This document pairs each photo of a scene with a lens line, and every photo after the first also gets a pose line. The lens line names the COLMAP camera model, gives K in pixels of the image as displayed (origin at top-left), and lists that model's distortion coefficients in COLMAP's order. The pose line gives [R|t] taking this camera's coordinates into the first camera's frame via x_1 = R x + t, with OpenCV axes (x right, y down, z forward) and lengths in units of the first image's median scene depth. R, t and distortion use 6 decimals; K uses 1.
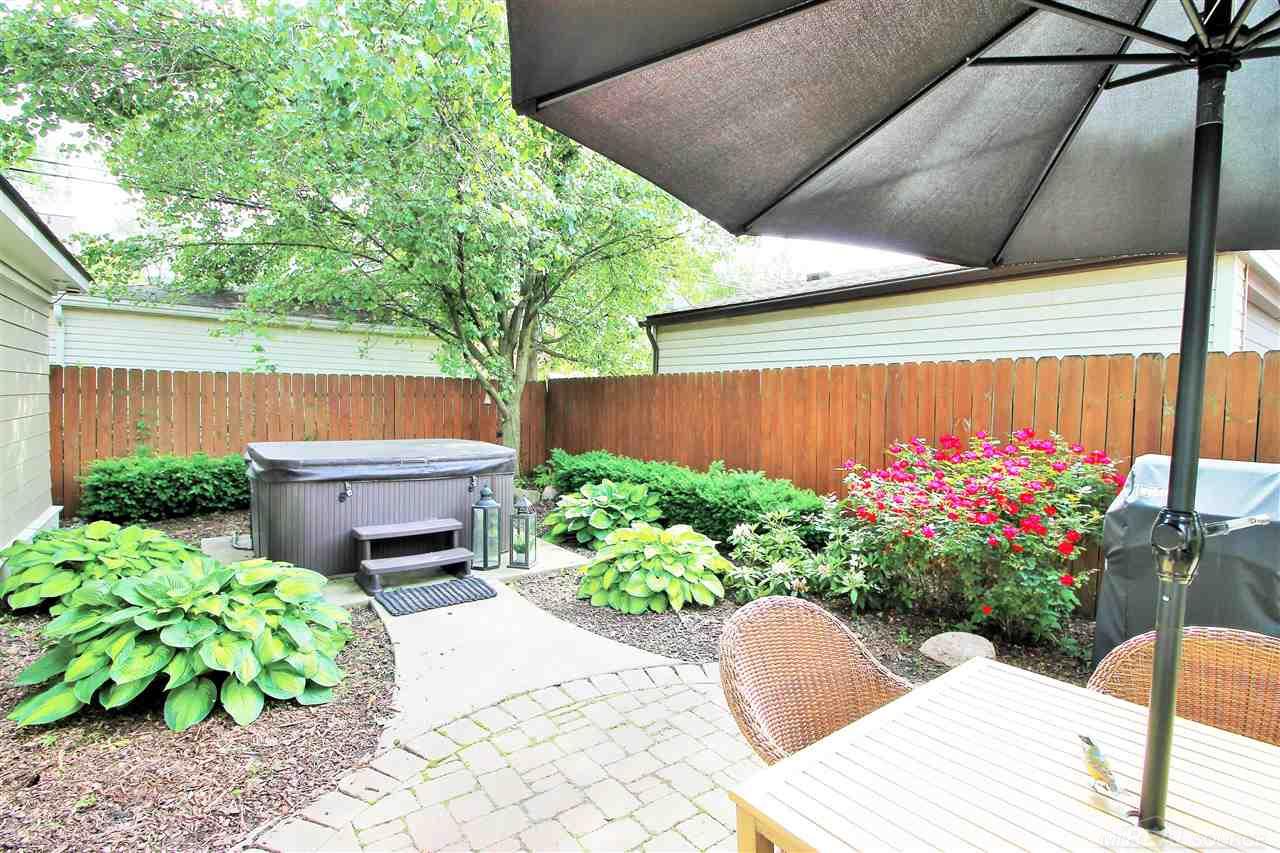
lens RADIAL K [[605.5, 0, 640.0], [0, 605.5, 426.5], [0, 0, 1]] dist [-0.002847, -0.000467]
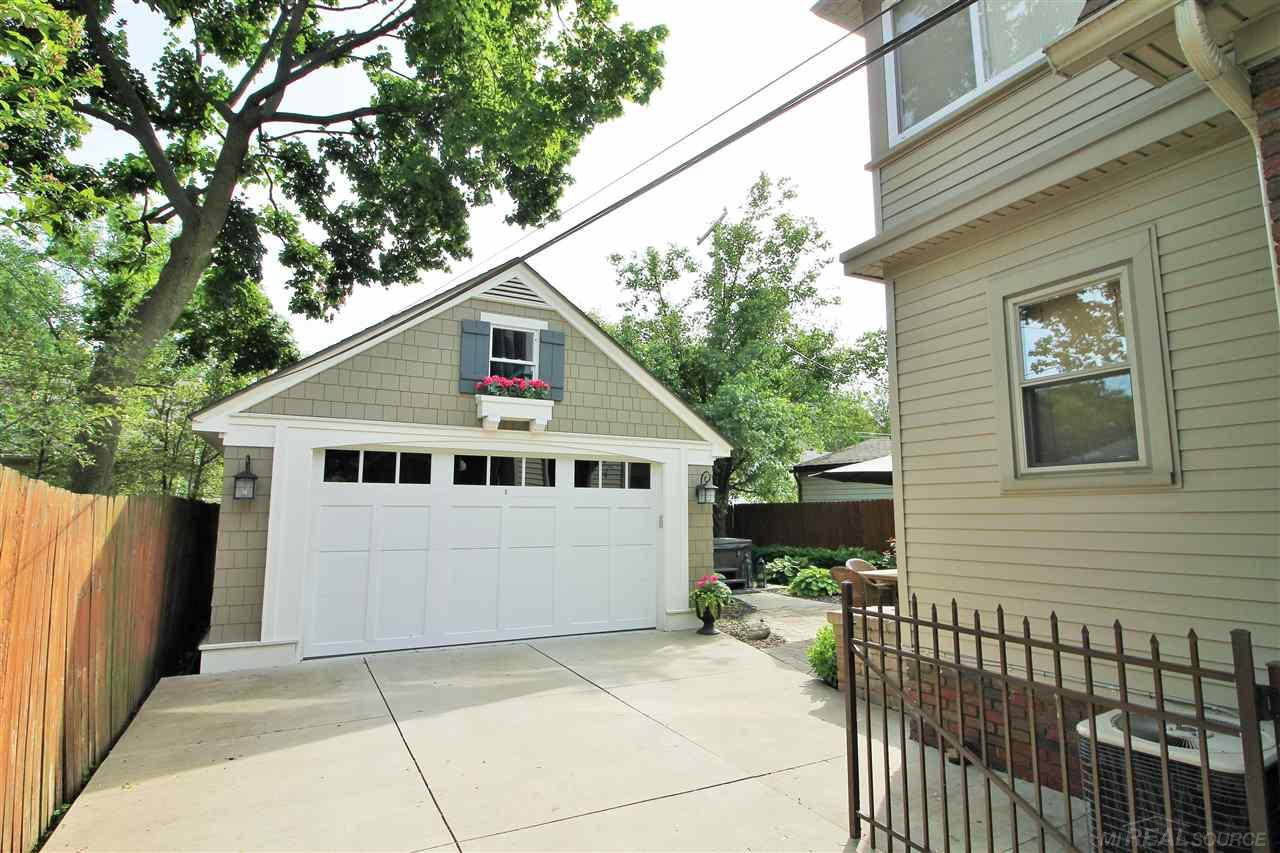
lens RADIAL K [[662.5, 0, 640.0], [0, 662.5, 426.5], [0, 0, 1]] dist [0.002759, 0.000961]
pose [[0.987972, -0.044448, -0.148104, -0.222231], [0.018110, 0.984465, -0.174643, 0.043906], [0.153566, 0.169860, 0.973430, -1.544076]]
